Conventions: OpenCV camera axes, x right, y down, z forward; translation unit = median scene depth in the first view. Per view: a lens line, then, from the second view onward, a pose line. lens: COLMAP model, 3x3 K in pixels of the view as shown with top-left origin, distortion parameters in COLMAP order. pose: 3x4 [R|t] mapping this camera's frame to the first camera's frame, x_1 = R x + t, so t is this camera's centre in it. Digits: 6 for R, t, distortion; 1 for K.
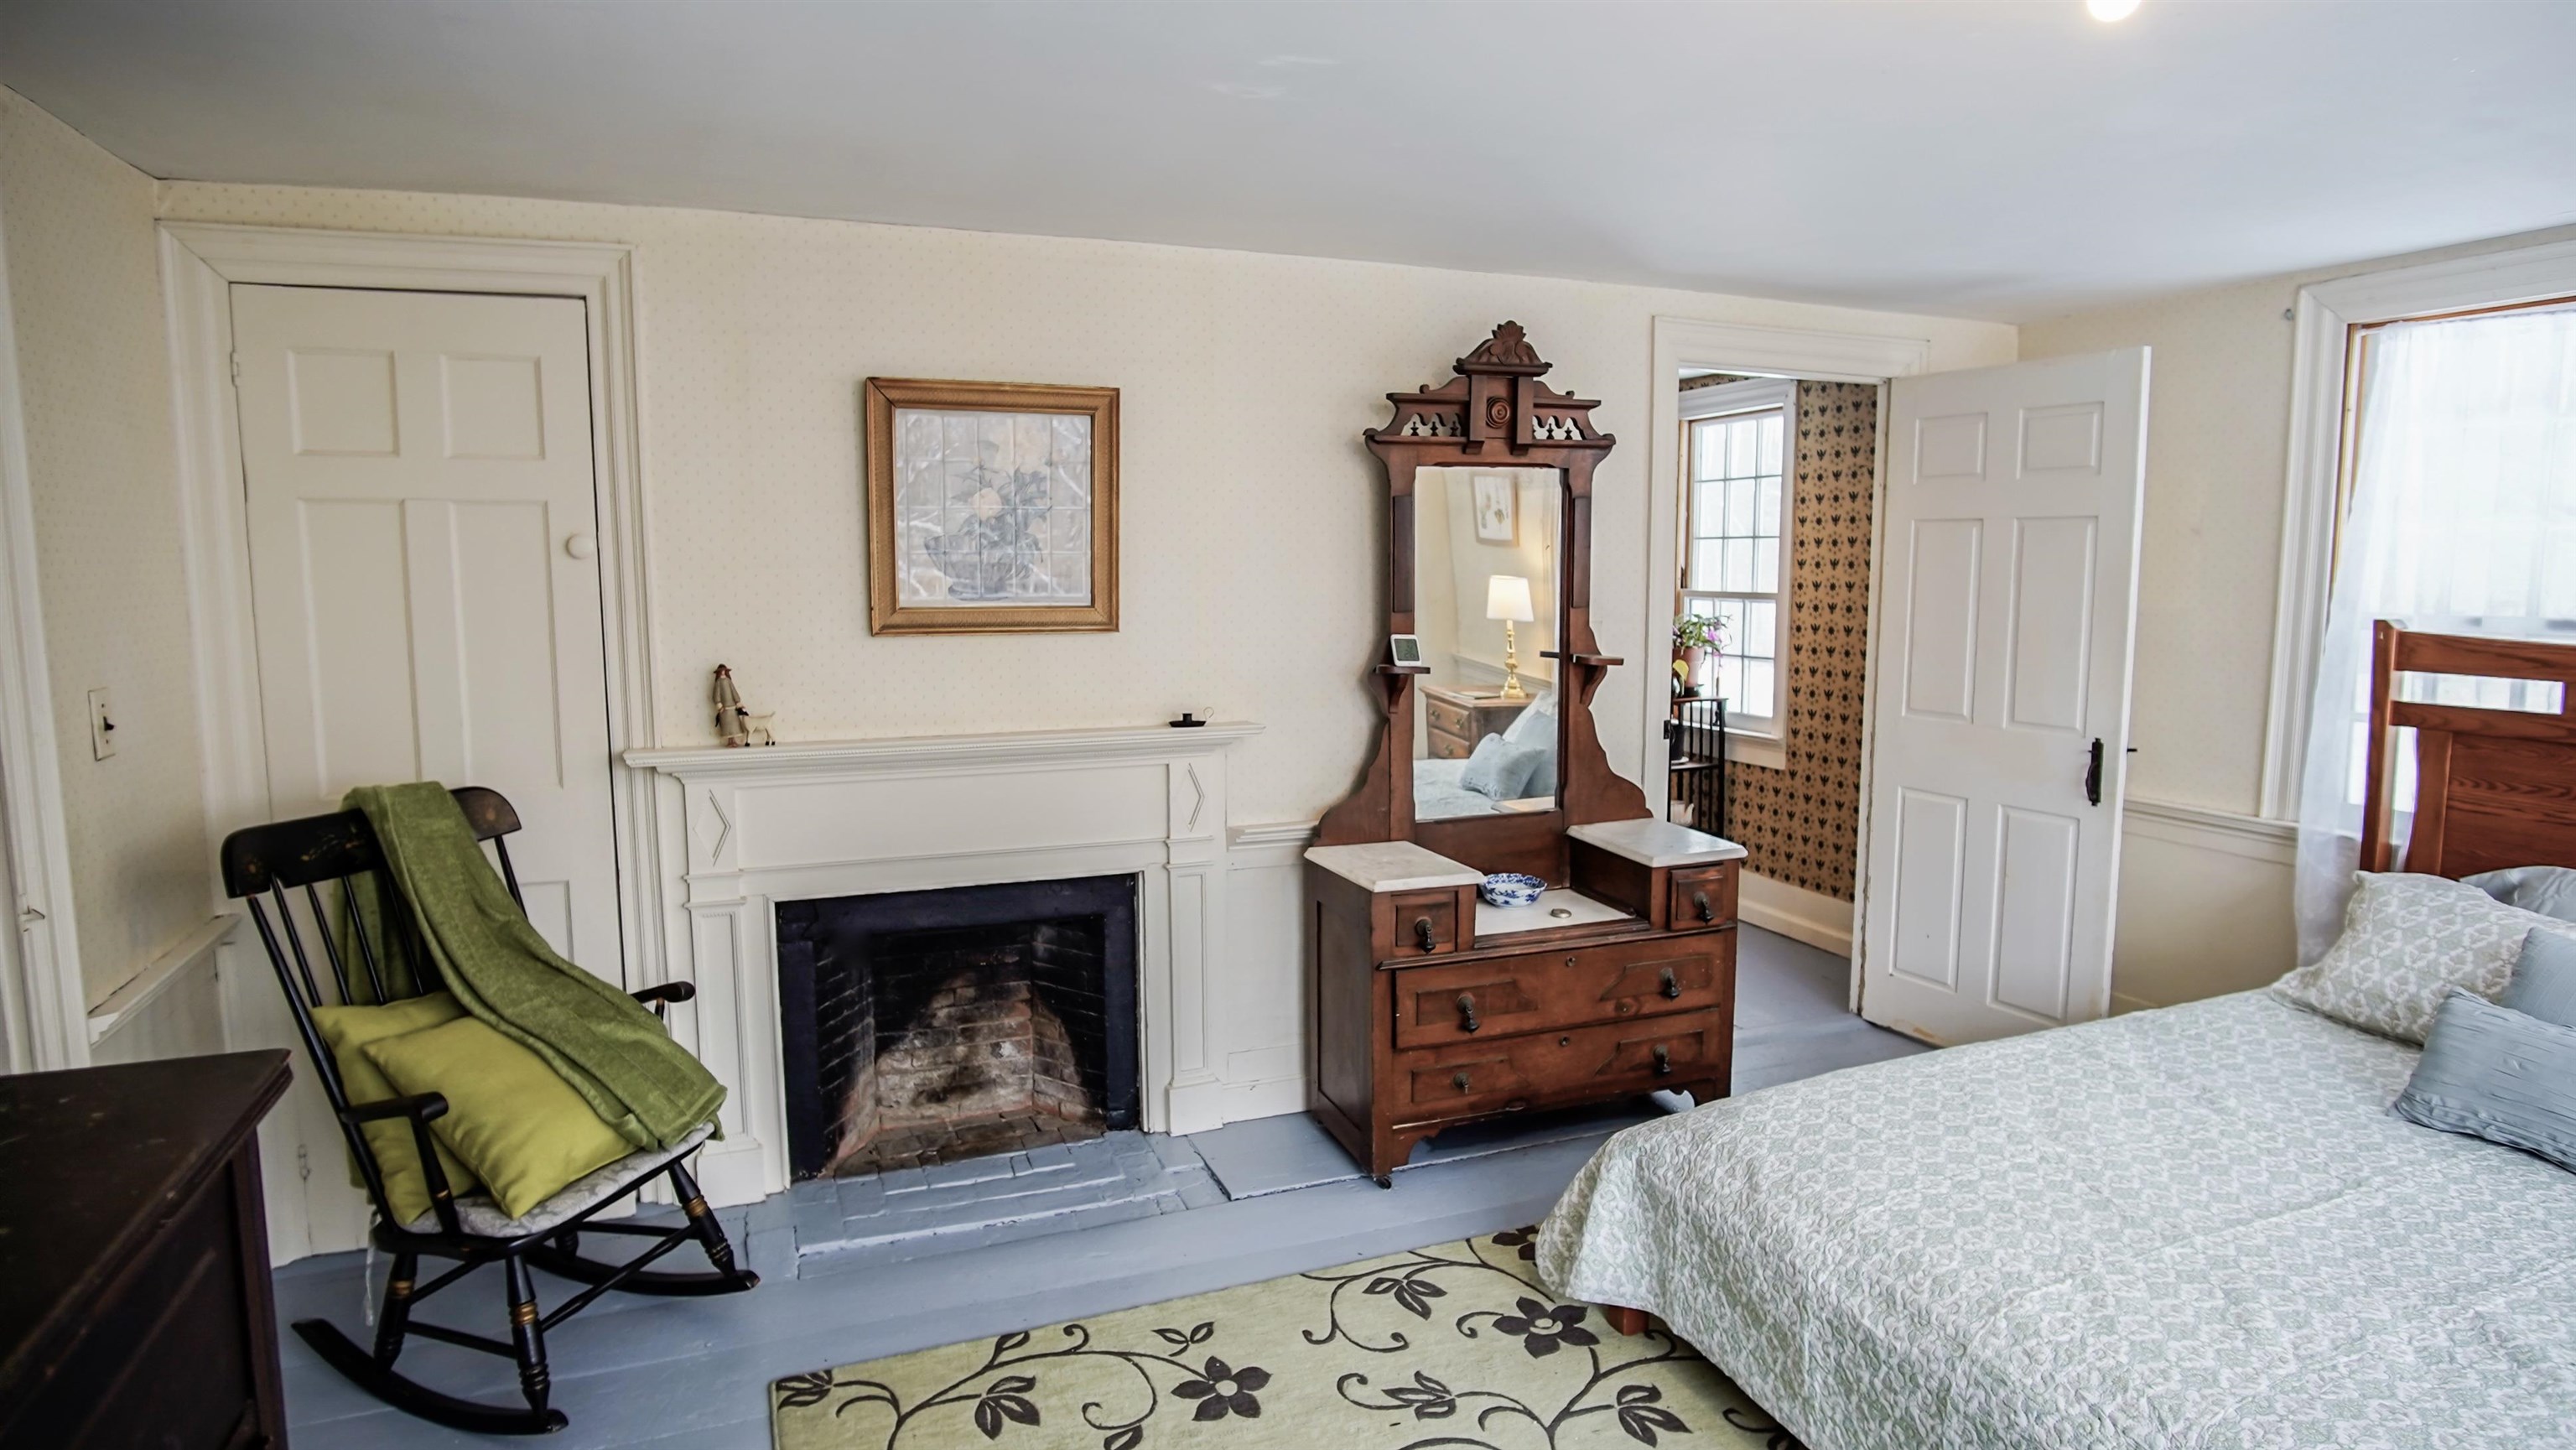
lens RADIAL K [[1442.6, 0, 1288.0], [0, 1442.6, 725.0], [0, 0, 1]] dist [0.000510, -0.000654]
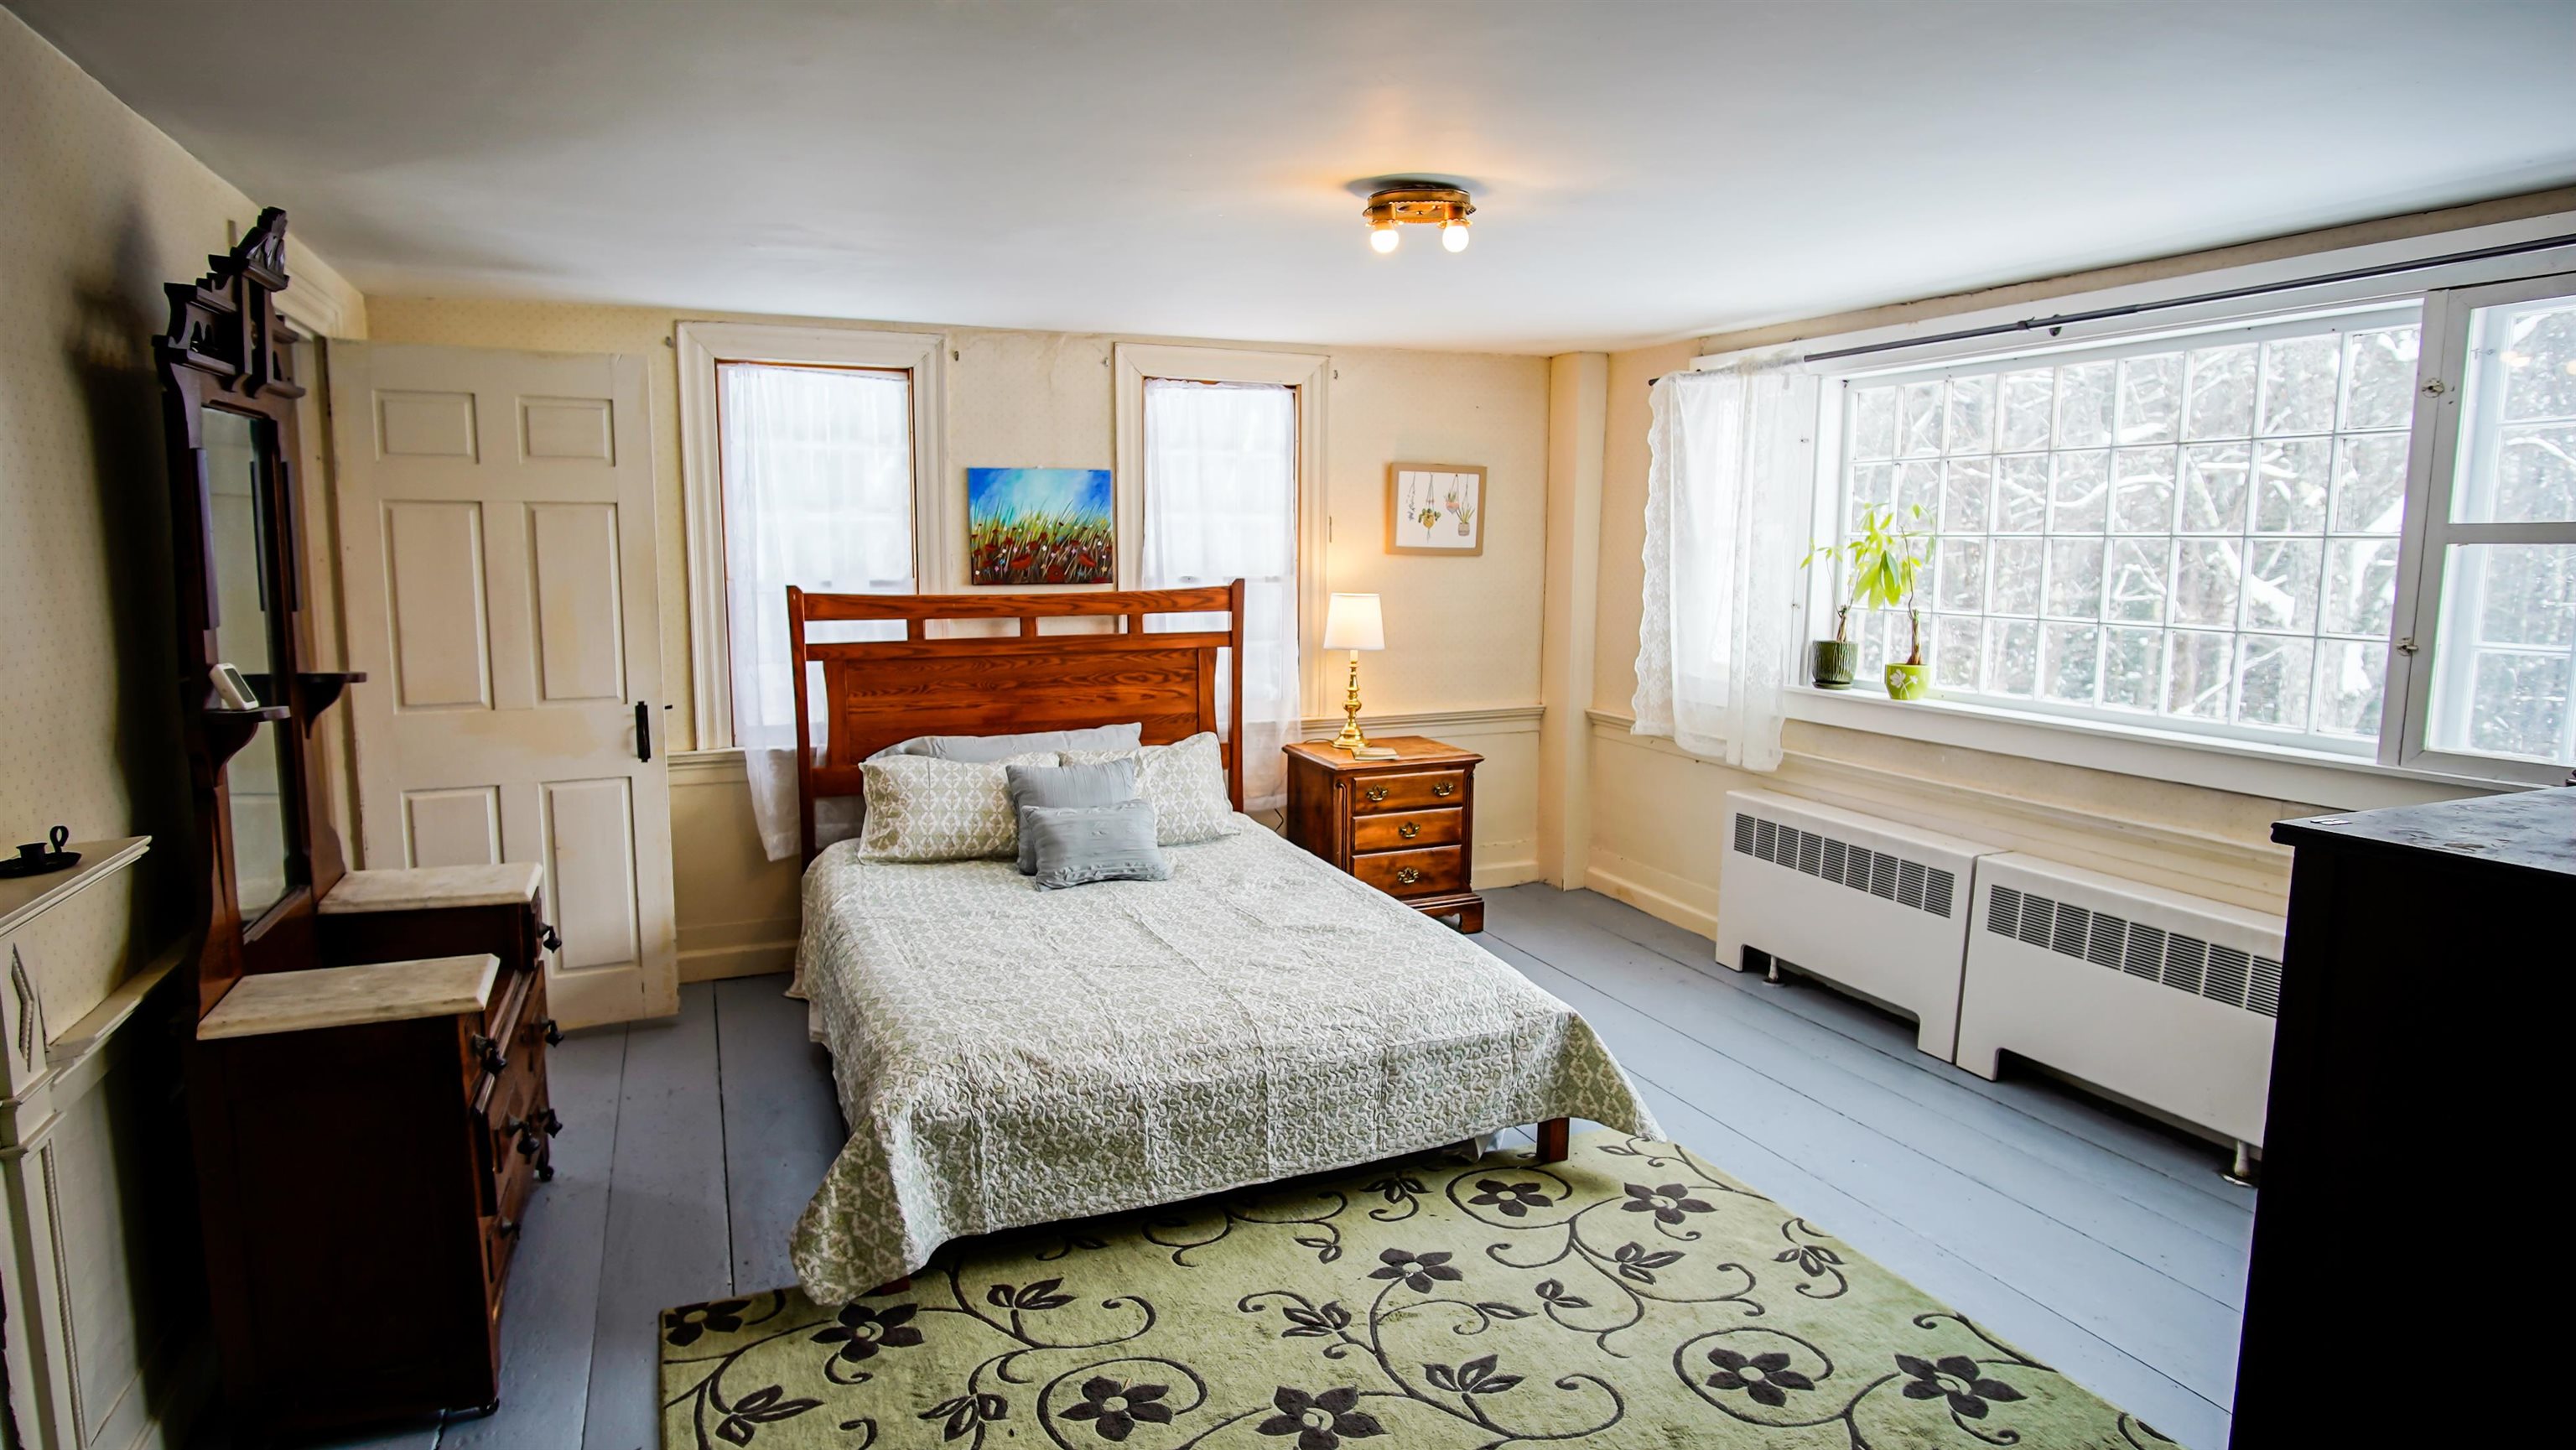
lens RADIAL K [[1442.6, 0, 1288.0], [0, 1442.6, 725.0], [0, 0, 1]] dist [0.000510, -0.000654]
pose [[-0.027510, -0.131922, 0.990878, -0.715360], [0.118495, 0.983834, 0.134274, -0.081439], [-0.992574, 0.121108, -0.011433, 0.656048]]
